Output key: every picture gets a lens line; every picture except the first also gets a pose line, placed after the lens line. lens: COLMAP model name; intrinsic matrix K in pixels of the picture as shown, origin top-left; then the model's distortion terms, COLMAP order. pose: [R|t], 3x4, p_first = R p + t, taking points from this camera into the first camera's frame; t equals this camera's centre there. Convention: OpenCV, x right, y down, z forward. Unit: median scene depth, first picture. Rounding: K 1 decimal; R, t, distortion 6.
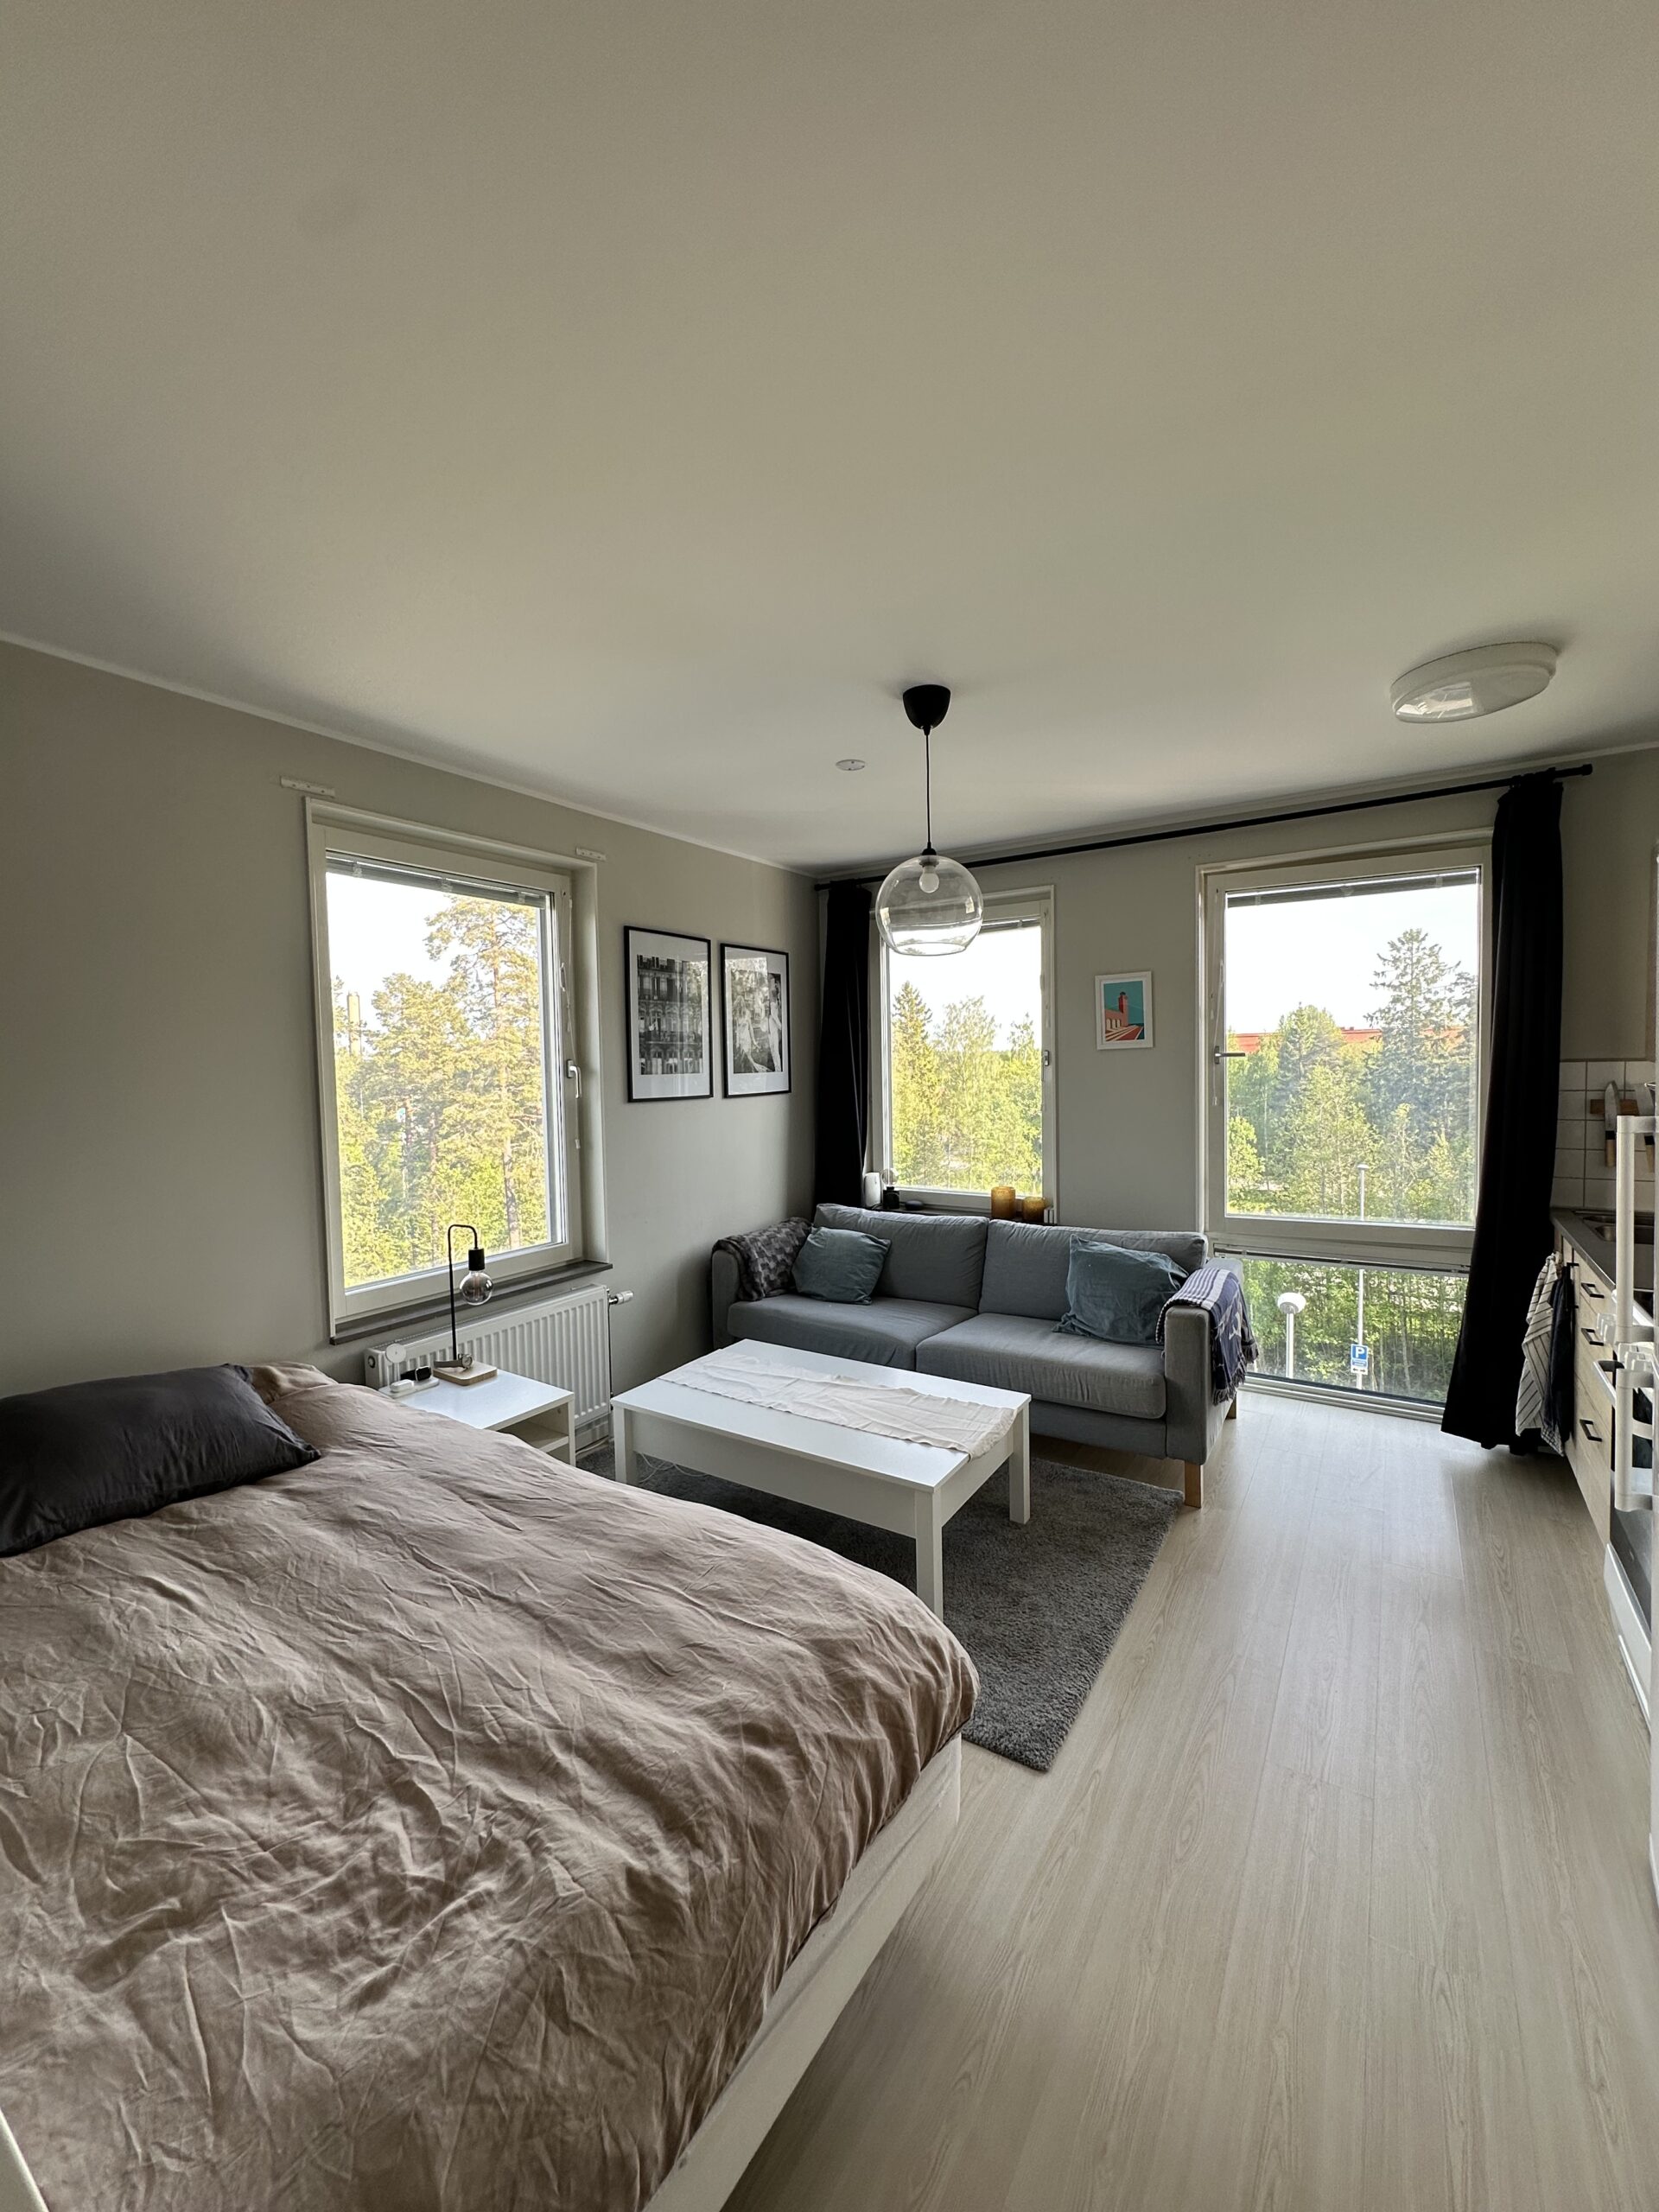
lens RADIAL K [[880.8, 0, 829.5], [0, 880.8, 1106.0], [0, 0, 1]] dist [-0.000176, 0.000024]
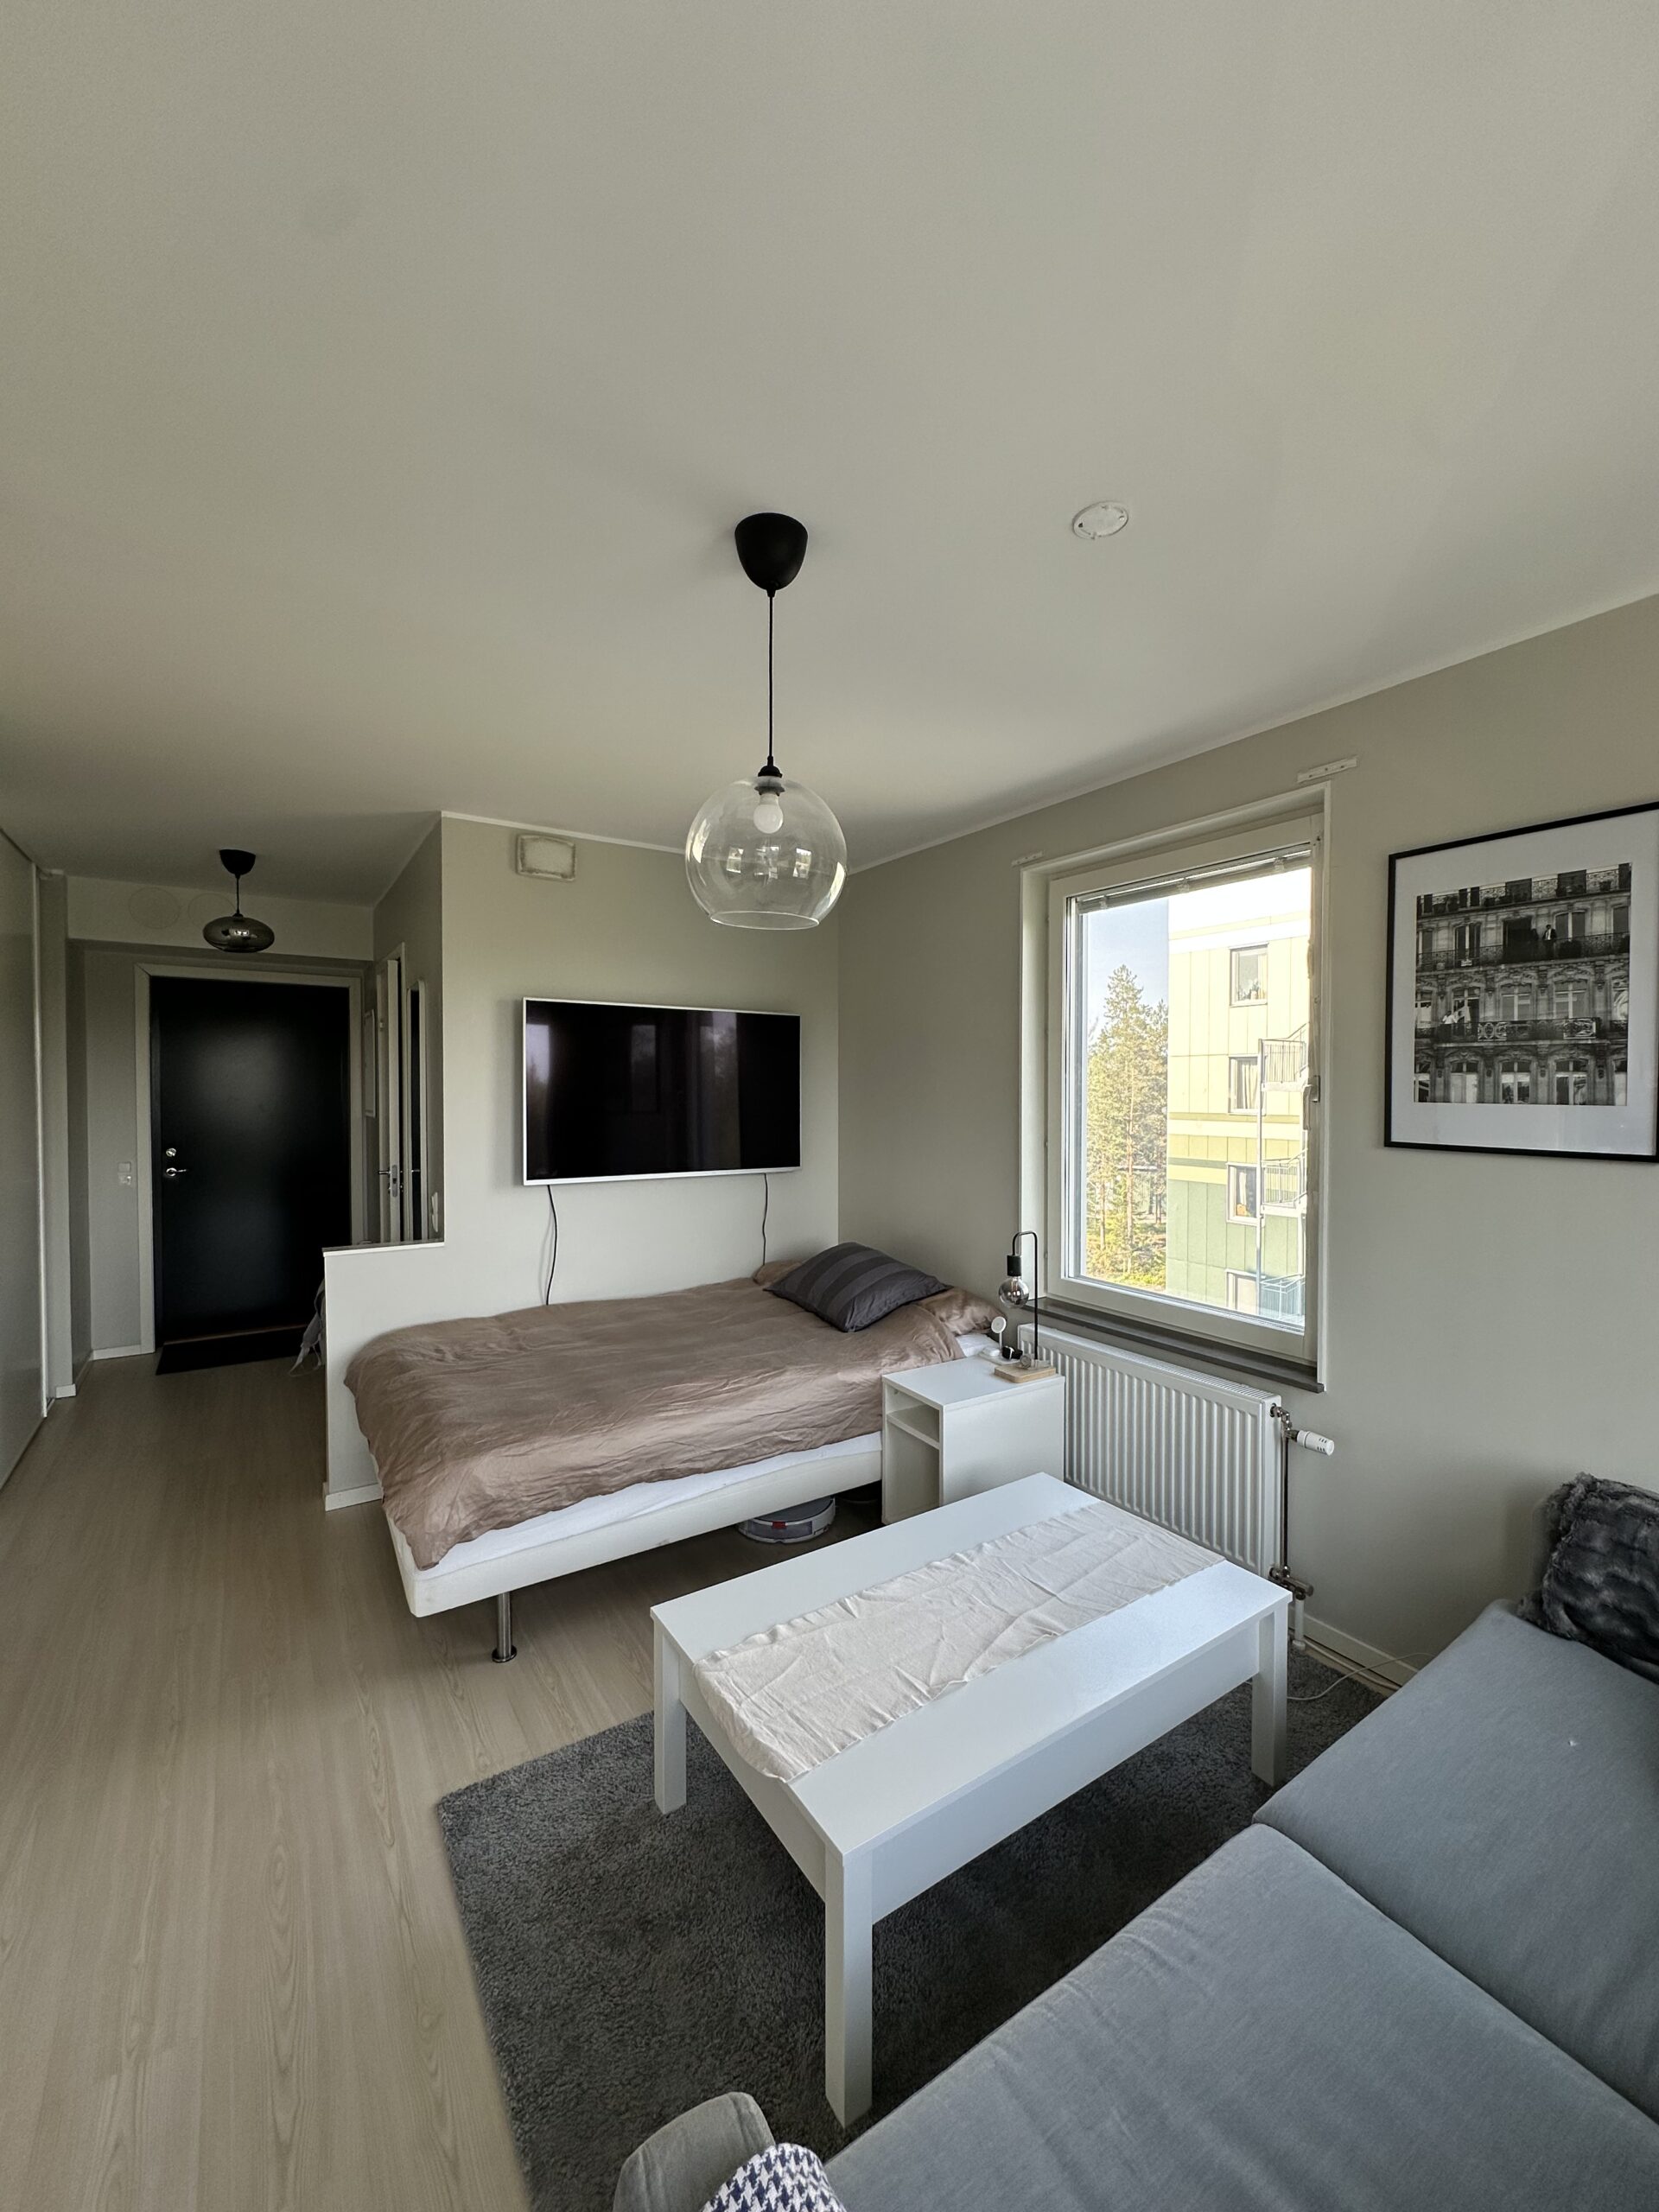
lens RADIAL K [[880.8, 0, 829.5], [0, 880.8, 1106.0], [0, 0, 1]] dist [-0.000176, 0.000024]
pose [[-0.398834, 0.039389, -0.916177, 0.471987], [-0.038144, 0.997500, 0.059490, -0.052709], [0.916230, 0.058673, -0.396334, 0.874828]]
